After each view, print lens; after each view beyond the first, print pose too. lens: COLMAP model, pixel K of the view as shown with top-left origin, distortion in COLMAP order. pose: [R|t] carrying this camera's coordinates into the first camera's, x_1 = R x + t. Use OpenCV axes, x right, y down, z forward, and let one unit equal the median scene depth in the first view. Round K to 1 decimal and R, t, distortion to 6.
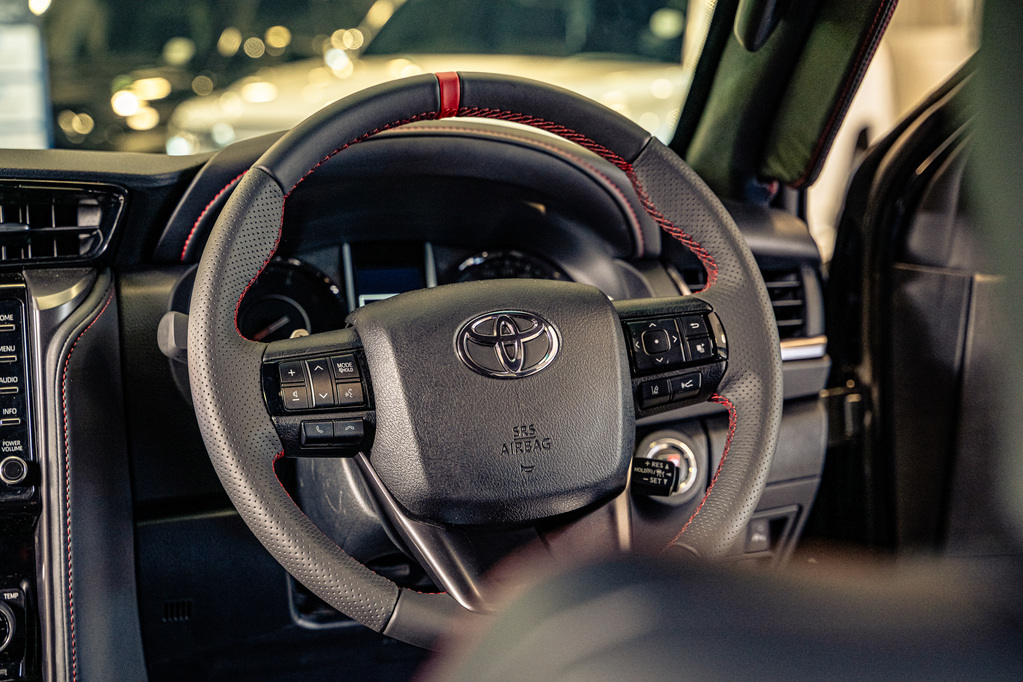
lens RADIAL K [[1797.7, 0, 510.7], [0, 1797.7, 340.7], [0, 0, 1]] dist [-0.017526, 0.000000]
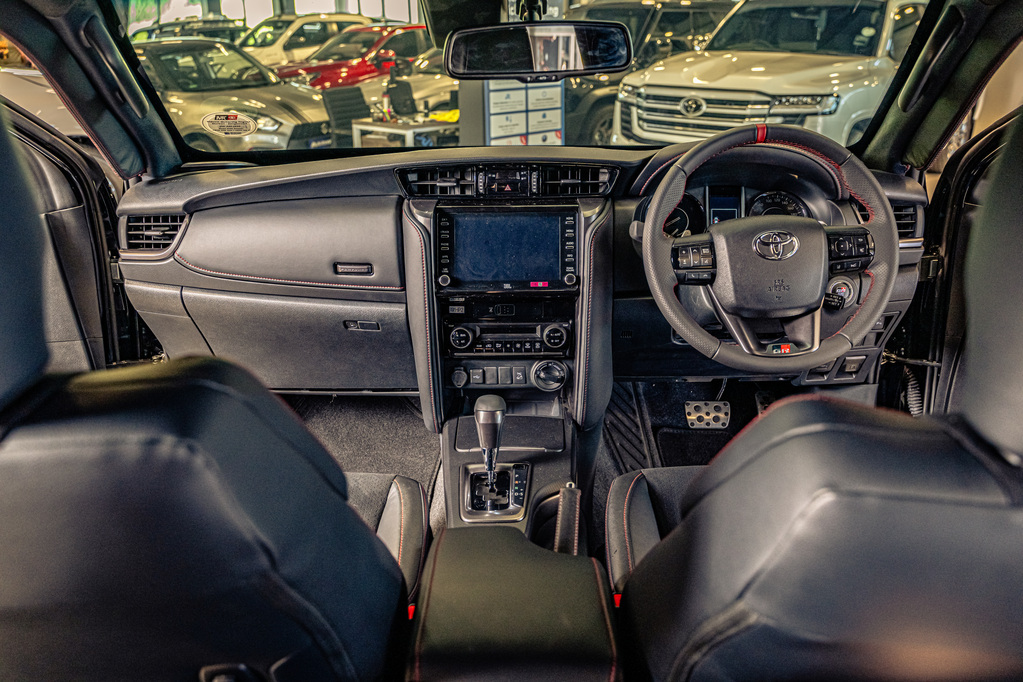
lens RADIAL K [[818.6, 0, 512.7], [0, 818.6, 343.8], [0, 0, 1]] dist [0.003962, -0.015638]
pose [[0.955602, 0.102128, -0.276395, -0.020556], [-0.041918, 0.975592, 0.215555, -0.086332], [0.291662, -0.194399, 0.936559, -0.144282]]
